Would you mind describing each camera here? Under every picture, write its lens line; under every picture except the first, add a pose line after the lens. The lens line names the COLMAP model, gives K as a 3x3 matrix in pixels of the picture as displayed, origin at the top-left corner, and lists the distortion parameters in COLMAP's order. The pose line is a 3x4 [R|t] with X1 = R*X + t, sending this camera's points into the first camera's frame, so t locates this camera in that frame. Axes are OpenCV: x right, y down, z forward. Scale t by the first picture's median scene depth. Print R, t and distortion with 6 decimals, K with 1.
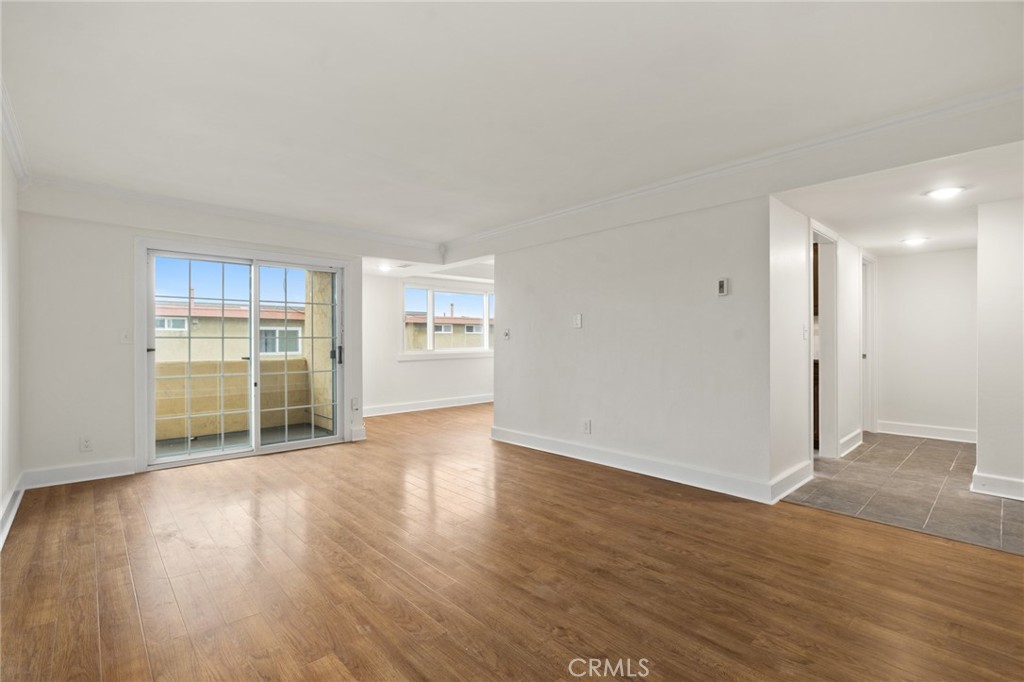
lens RADIAL K [[465.8, 0, 497.5], [0, 465.8, 336.5], [0, 0, 1]] dist [-0.012801, 0.002241]
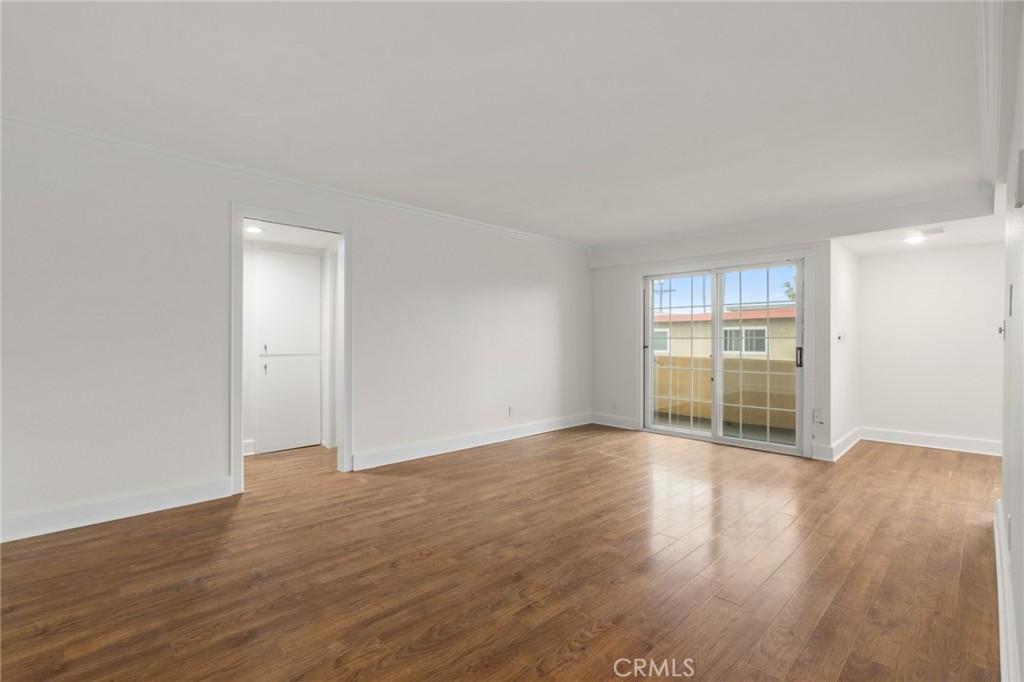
lens RADIAL K [[465.8, 0, 513.3], [0, 465.8, 339.7], [0, 0, 1]] dist [-0.012801, 0.002241]
pose [[0.042179, 0.005464, -0.999095, 0.675841], [0.005185, 0.999970, 0.005688, -0.001885], [0.999097, -0.005420, 0.042149, 0.536804]]
